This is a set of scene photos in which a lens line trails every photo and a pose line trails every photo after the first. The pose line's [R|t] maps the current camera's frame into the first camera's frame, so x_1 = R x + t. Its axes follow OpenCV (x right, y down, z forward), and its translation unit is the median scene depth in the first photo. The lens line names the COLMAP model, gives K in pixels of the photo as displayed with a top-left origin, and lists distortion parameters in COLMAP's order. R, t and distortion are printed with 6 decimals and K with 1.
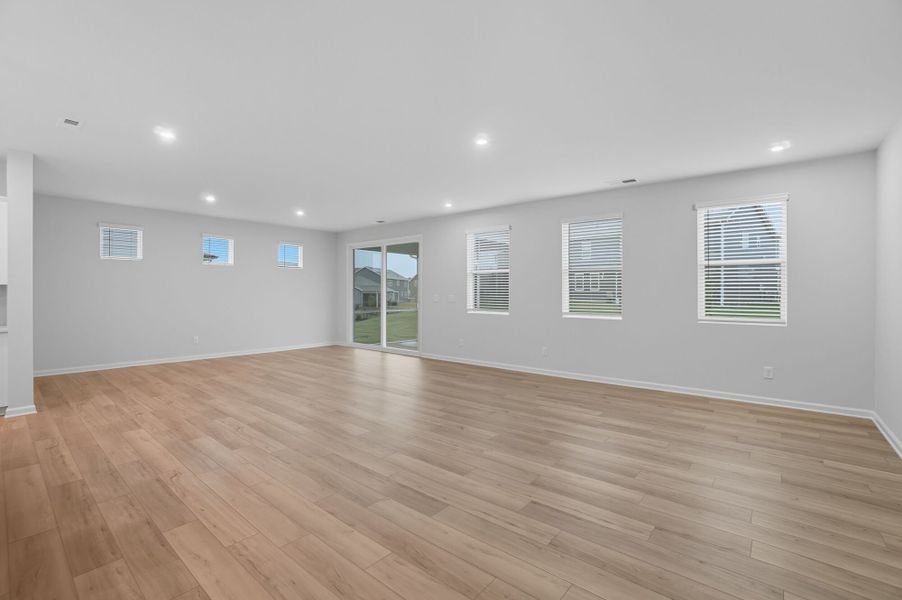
lens RADIAL K [[401.5, 0, 450.1], [0, 401.5, 298.6], [0, 0, 1]] dist [-0.056566, 0.020336]
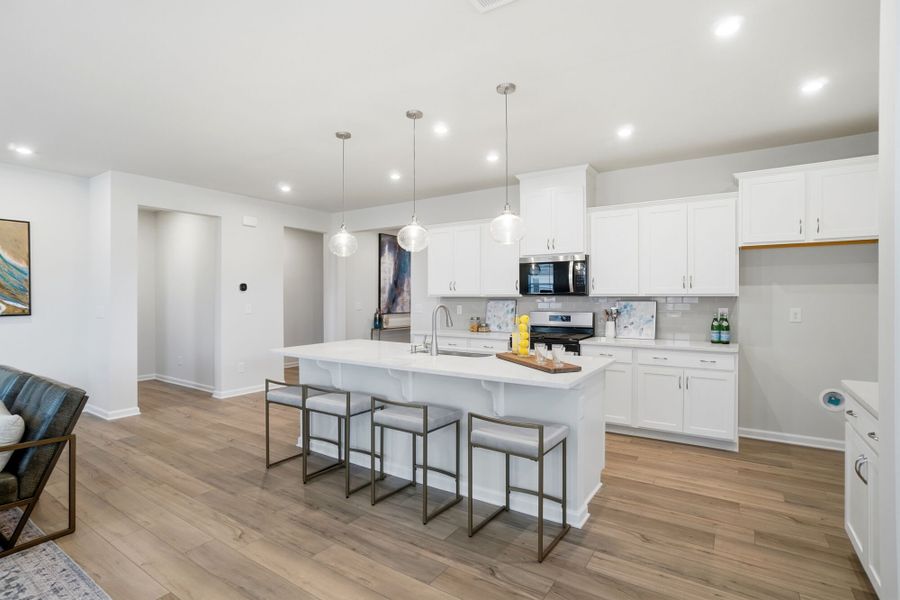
lens RADIAL K [[445.8, 0, 442.5], [0, 445.8, 299.4], [0, 0, 1]] dist [-0.048330, 0.019806]
pose [[-0.995182, -0.004197, -0.097954, -0.810203], [-0.006159, 0.999786, 0.019739, -0.042918], [0.097851, 0.020247, -0.994995, 1.516123]]
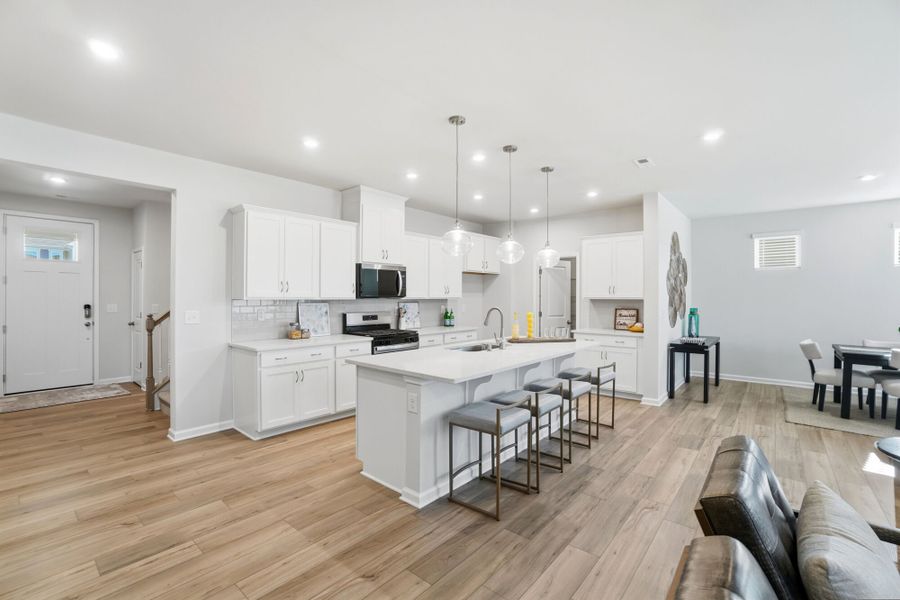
lens RADIAL K [[401.3, 0, 442.7], [0, 401.3, 294.2], [0, 0, 1]] dist [-0.062546, 0.021284]
pose [[-0.016821, -0.010053, -0.999808, 0.194129], [-0.018073, 0.999789, -0.009749, -0.033986], [0.999695, 0.017905, -0.016999, 0.396998]]
